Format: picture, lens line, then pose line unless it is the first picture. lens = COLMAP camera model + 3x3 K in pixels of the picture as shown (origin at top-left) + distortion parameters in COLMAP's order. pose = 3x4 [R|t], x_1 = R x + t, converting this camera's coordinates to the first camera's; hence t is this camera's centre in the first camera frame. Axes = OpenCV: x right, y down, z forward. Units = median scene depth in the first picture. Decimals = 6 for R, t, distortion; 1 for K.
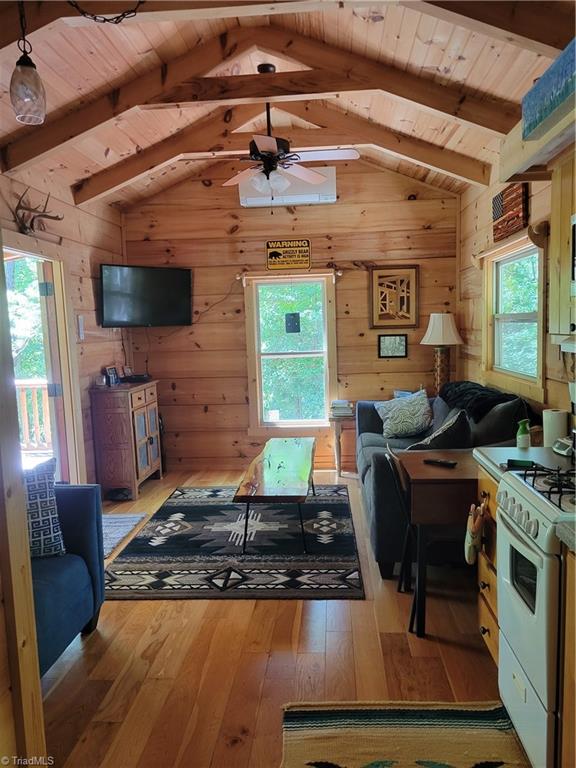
lens RADIAL K [[576.2, 0, 289.6], [0, 576.2, 385.3], [0, 0, 1]] dist [0.015325, -0.030796]
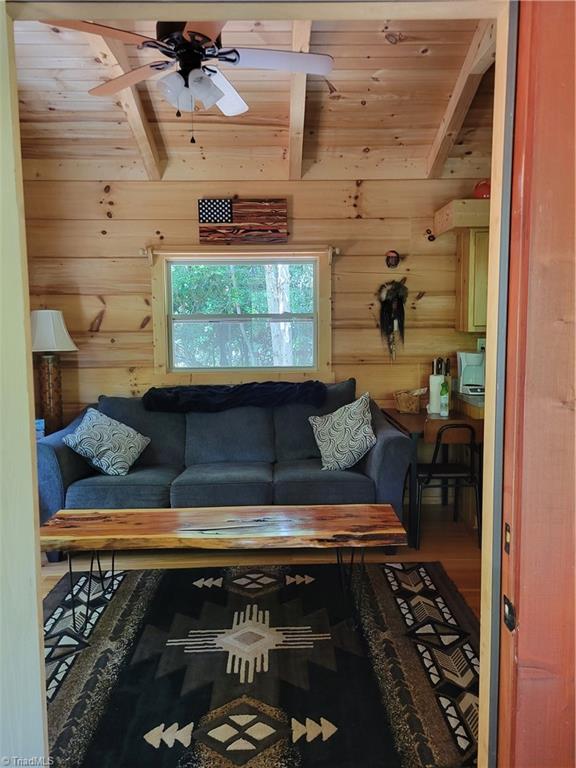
lens RADIAL K [[576.2, 0, 288.2], [0, 576.2, 382.8], [0, 0, 1]] dist [0.015325, -0.030796]
pose [[-0.085462, -0.077237, 0.993343, -0.780191], [0.119753, 0.988967, 0.087200, -0.087657], [-0.989119, 0.126408, -0.075270, 1.124536]]
